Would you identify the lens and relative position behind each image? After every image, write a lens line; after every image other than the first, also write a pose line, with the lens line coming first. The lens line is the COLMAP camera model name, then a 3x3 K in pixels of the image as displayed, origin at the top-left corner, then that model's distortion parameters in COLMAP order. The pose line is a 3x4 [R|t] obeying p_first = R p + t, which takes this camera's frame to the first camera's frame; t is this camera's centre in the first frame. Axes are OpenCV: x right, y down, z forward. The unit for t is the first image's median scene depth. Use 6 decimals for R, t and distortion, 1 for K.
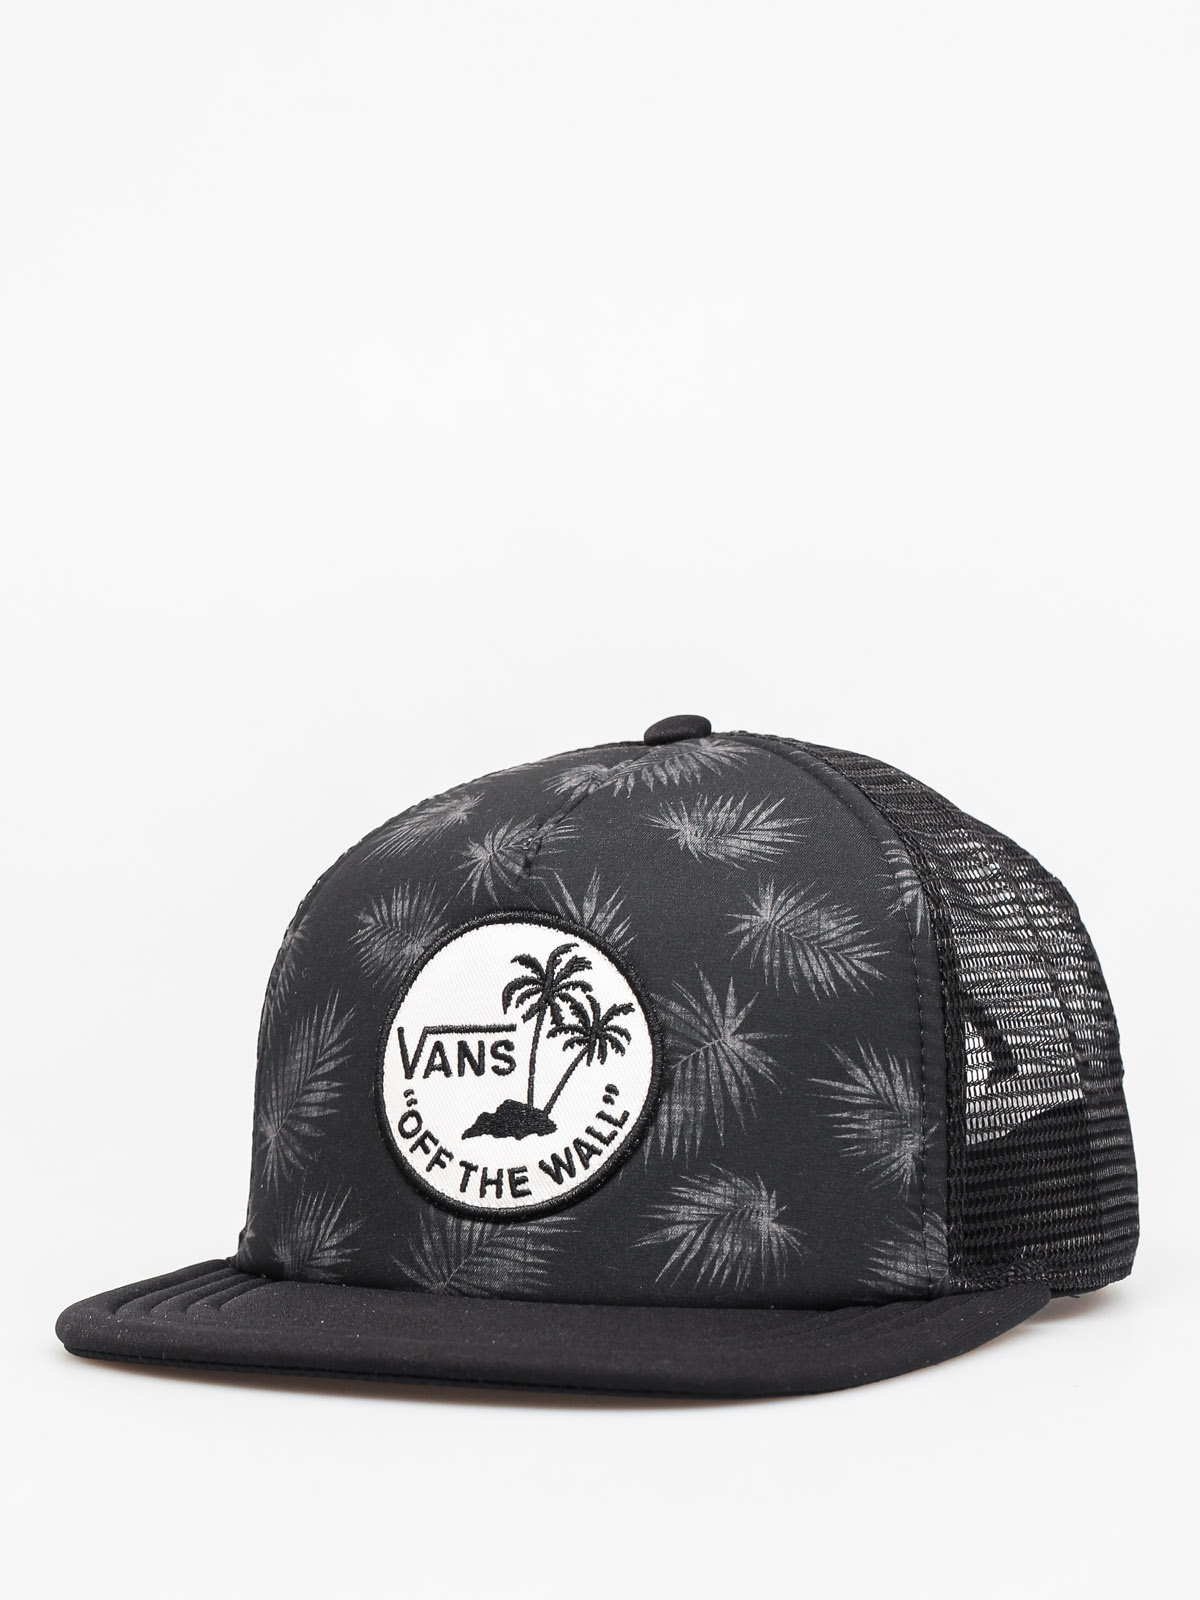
lens RADIAL K [[6249.4, 0, 600.2], [0, 6249.4, 800.7], [0, 0, 1]] dist [-0.202104, 0.000000]
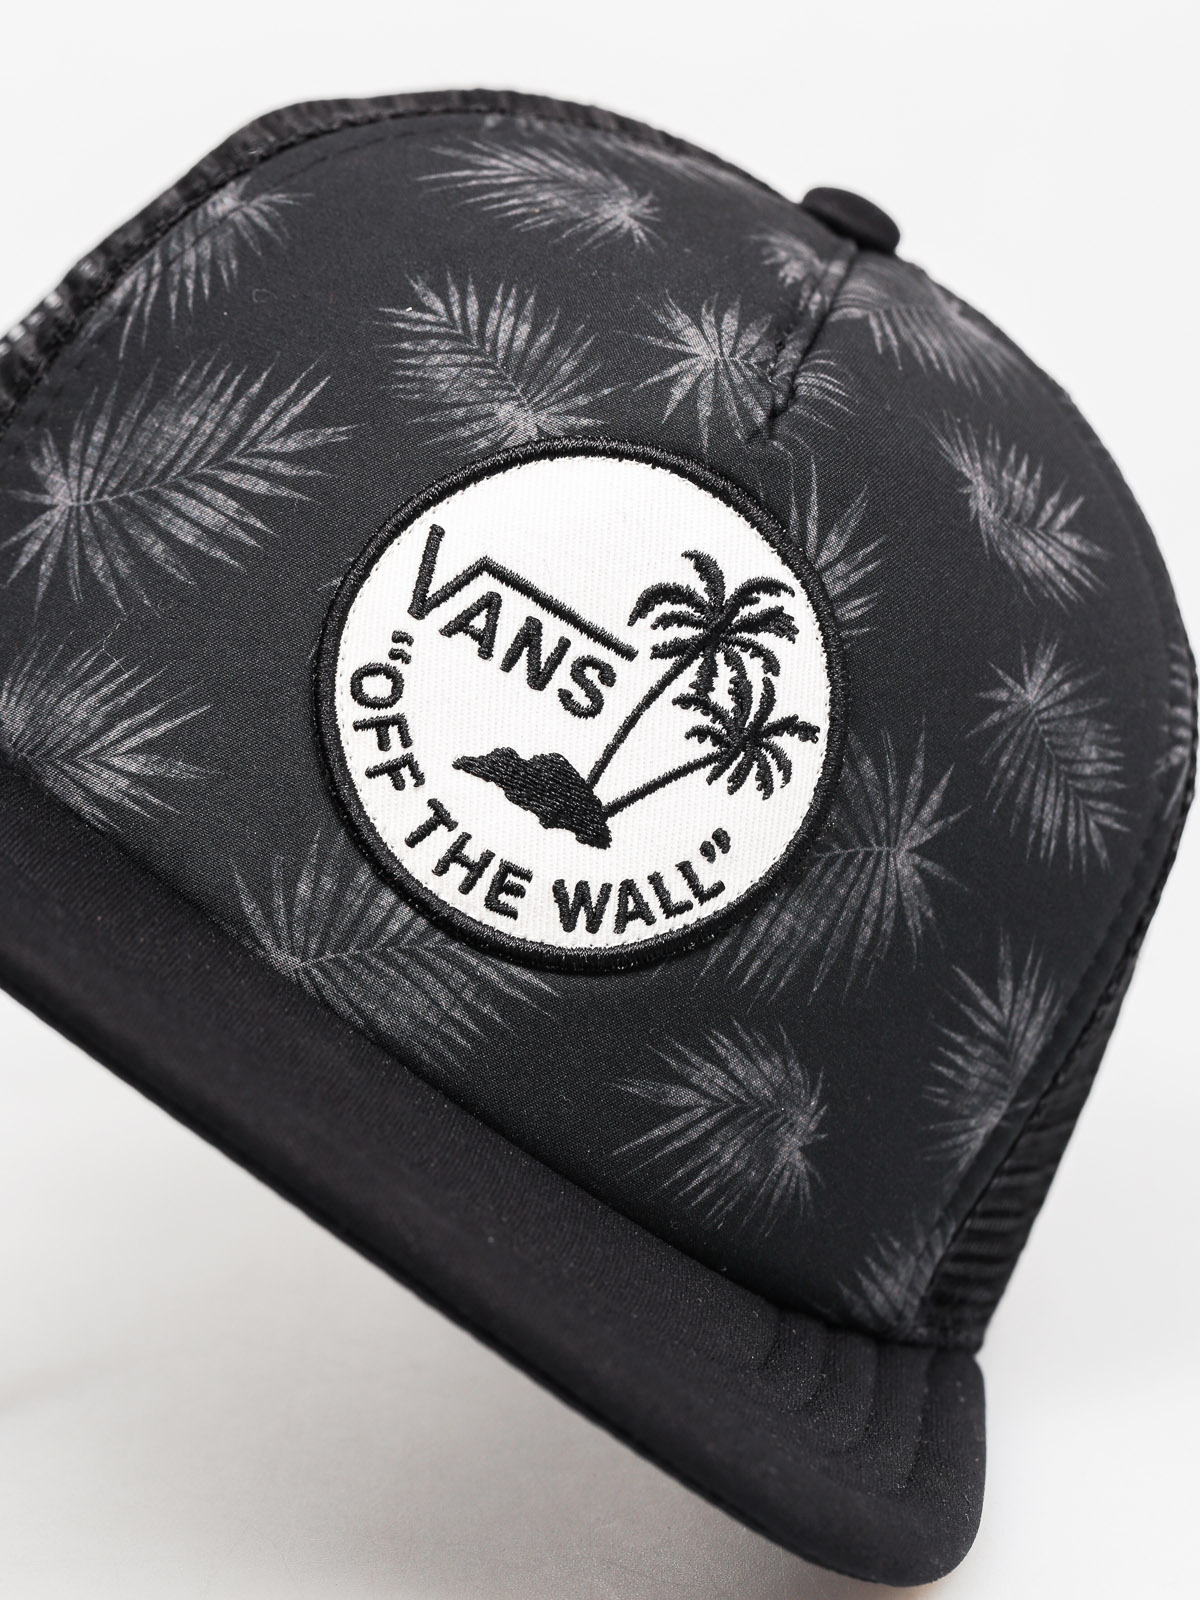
lens RADIAL K [[6249.4, 0, 599.9], [0, 6249.4, 799.7], [0, 0, 1]] dist [-0.202104, 0.000000]
pose [[0.771764, 0.491883, 0.403027, -0.245984], [-0.561061, 0.825020, 0.067474, 0.009620], [-0.299316, -0.278197, 0.912697, 0.462120]]
